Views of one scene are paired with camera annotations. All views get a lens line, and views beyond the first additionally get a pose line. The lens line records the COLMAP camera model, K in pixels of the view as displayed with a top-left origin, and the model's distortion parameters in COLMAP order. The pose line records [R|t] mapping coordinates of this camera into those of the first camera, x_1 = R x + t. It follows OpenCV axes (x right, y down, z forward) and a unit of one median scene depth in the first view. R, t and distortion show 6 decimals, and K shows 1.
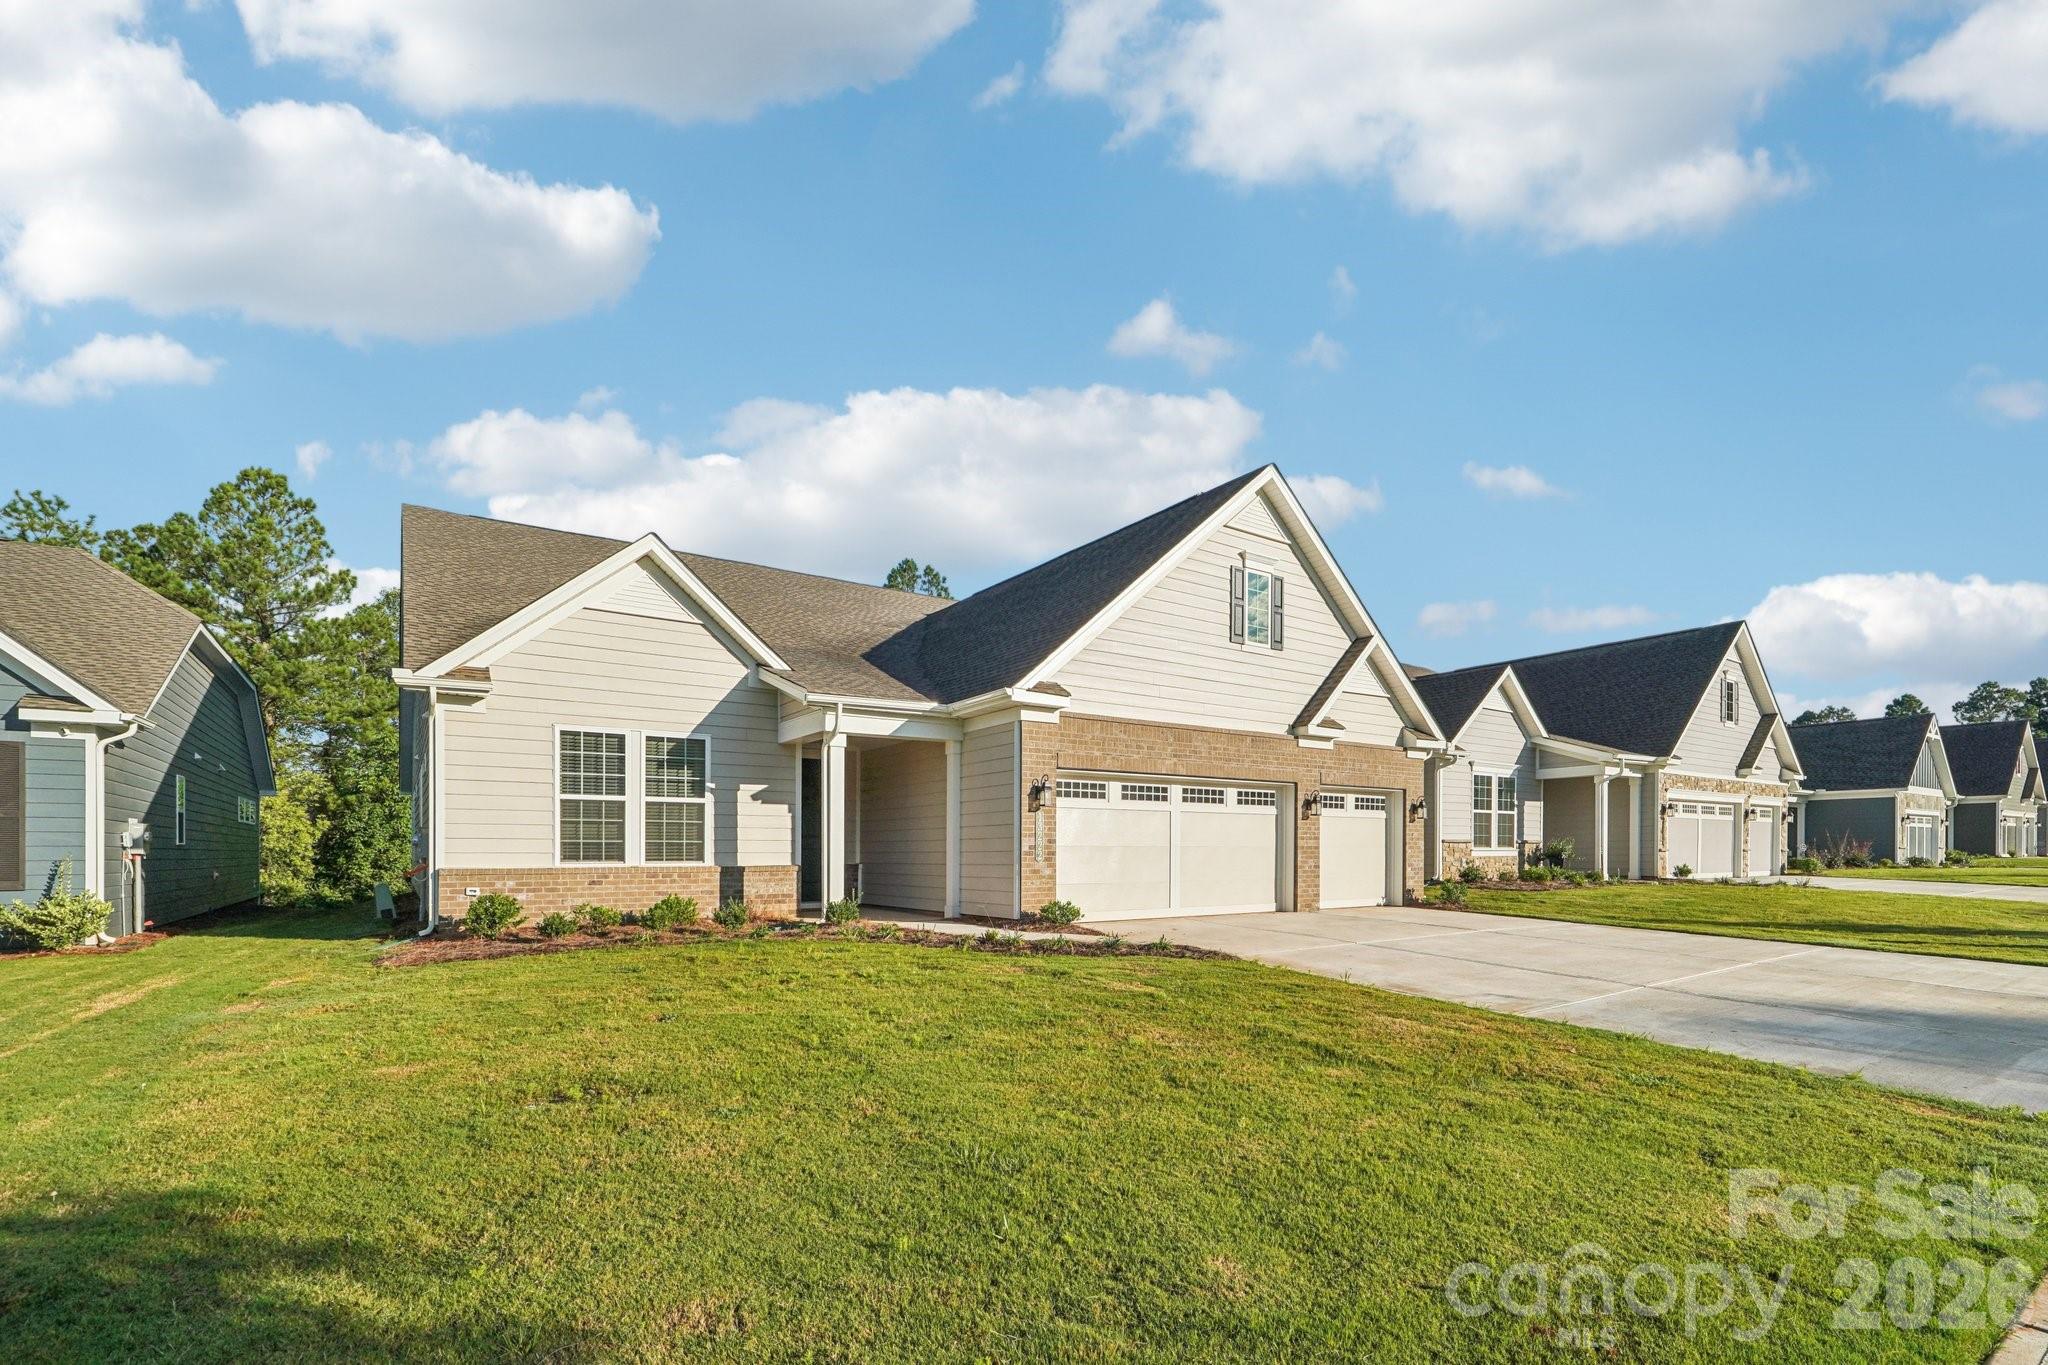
lens RADIAL K [[866.5, 0, 1042.4], [0, 866.5, 695.7], [0, 0, 1]] dist [0.000438, 0.000181]
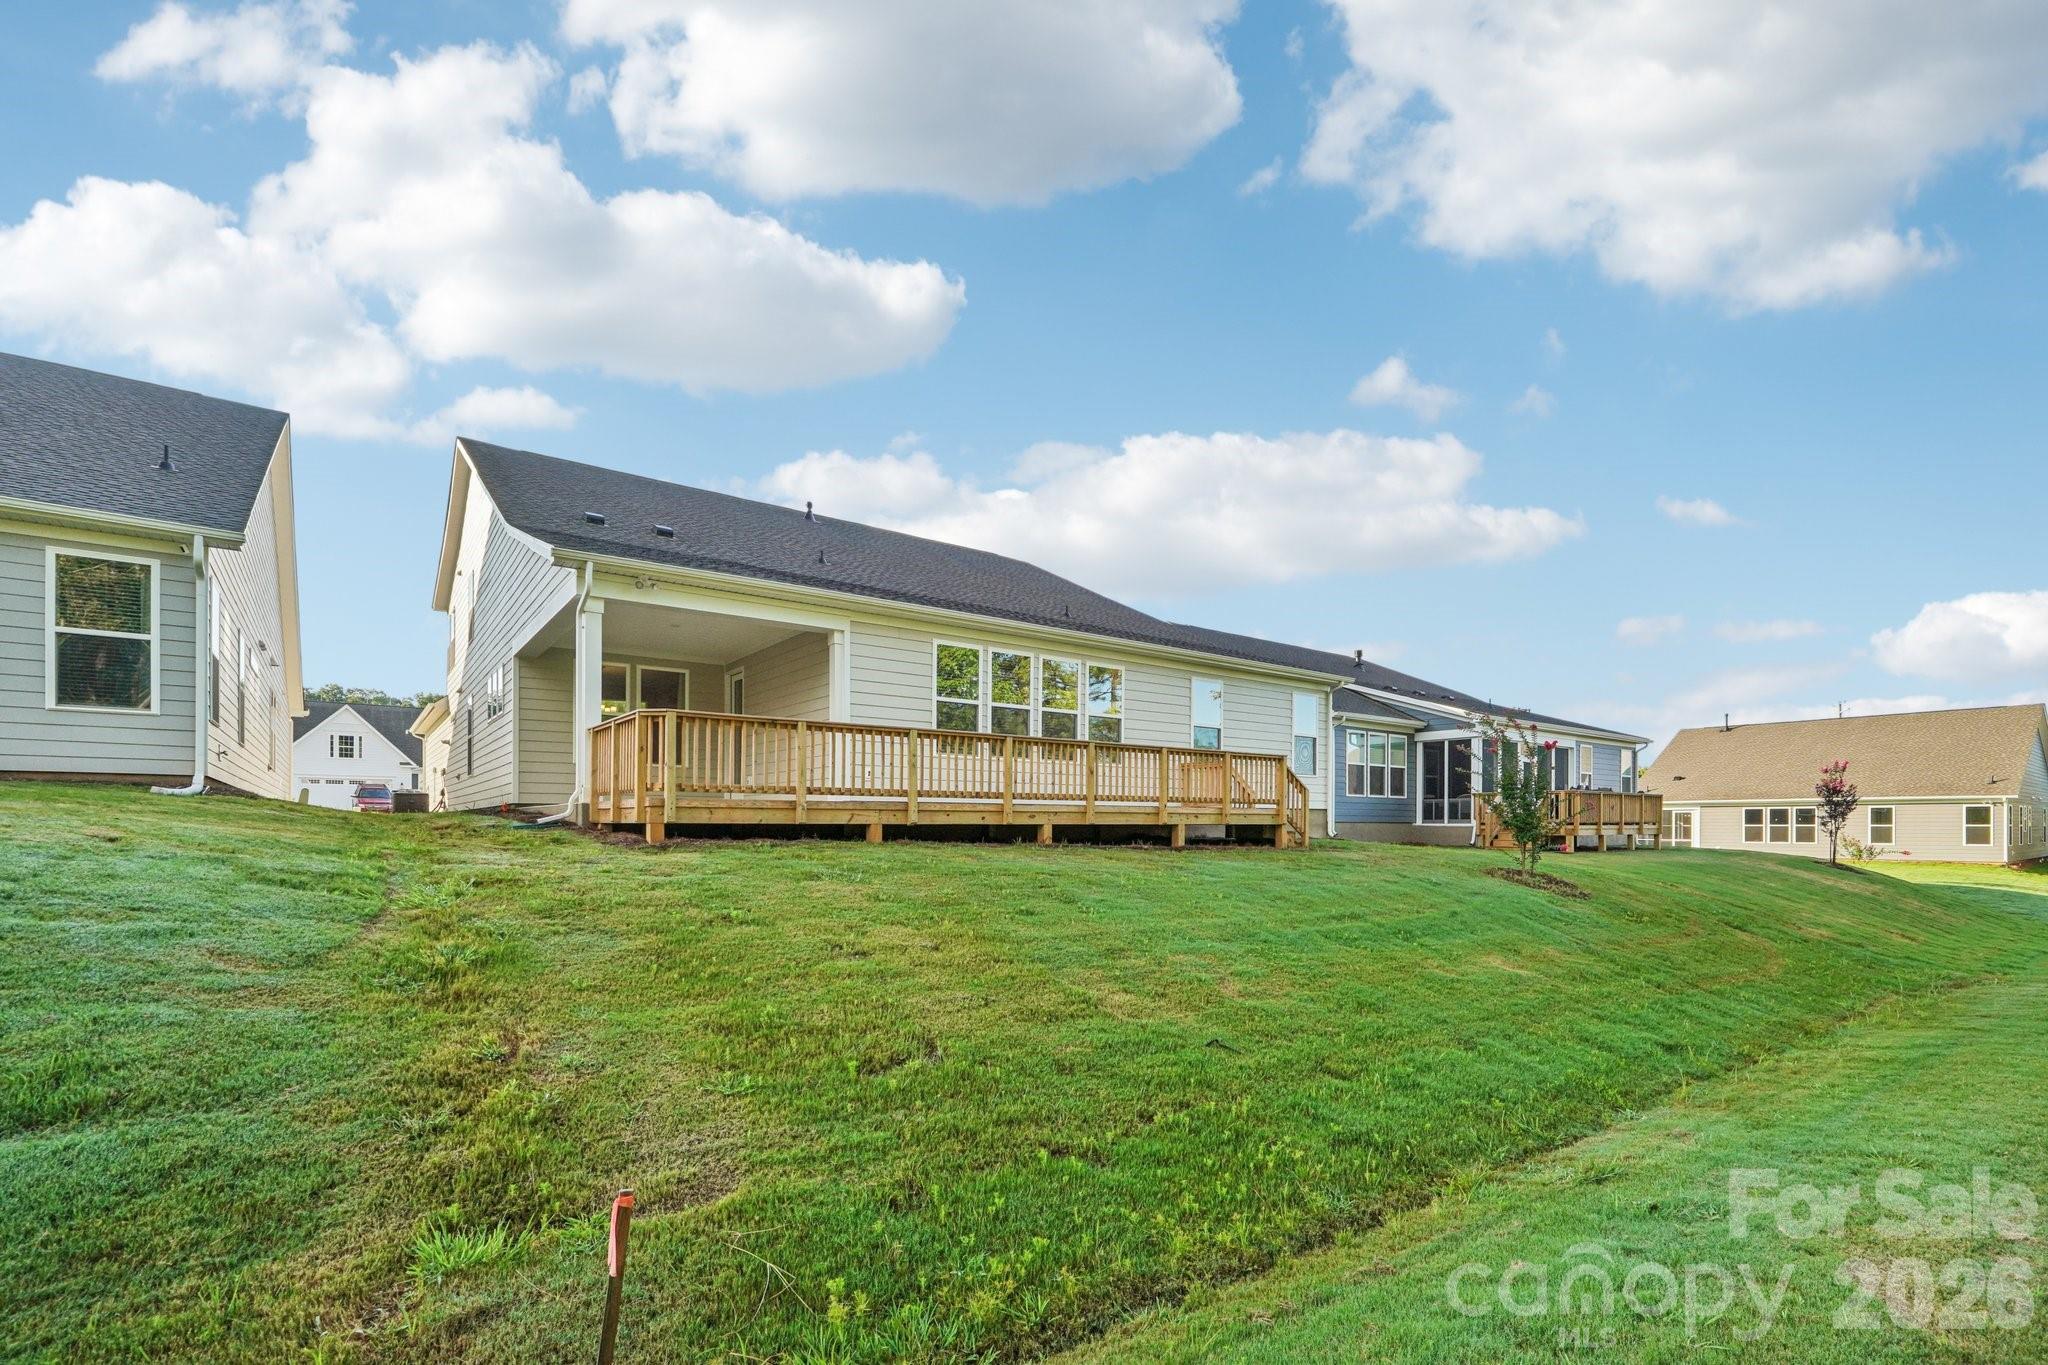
lens RADIAL K [[866.5, 0, 1007.0], [0, 866.5, 681.3], [0, 0, 1]] dist [0.000438, 0.000181]
pose [[0.999999, -0.000422, -0.001332, -0.386825], [0.000397, 0.999825, -0.018730, -0.000859], [0.001340, 0.018729, 0.999824, -0.155103]]
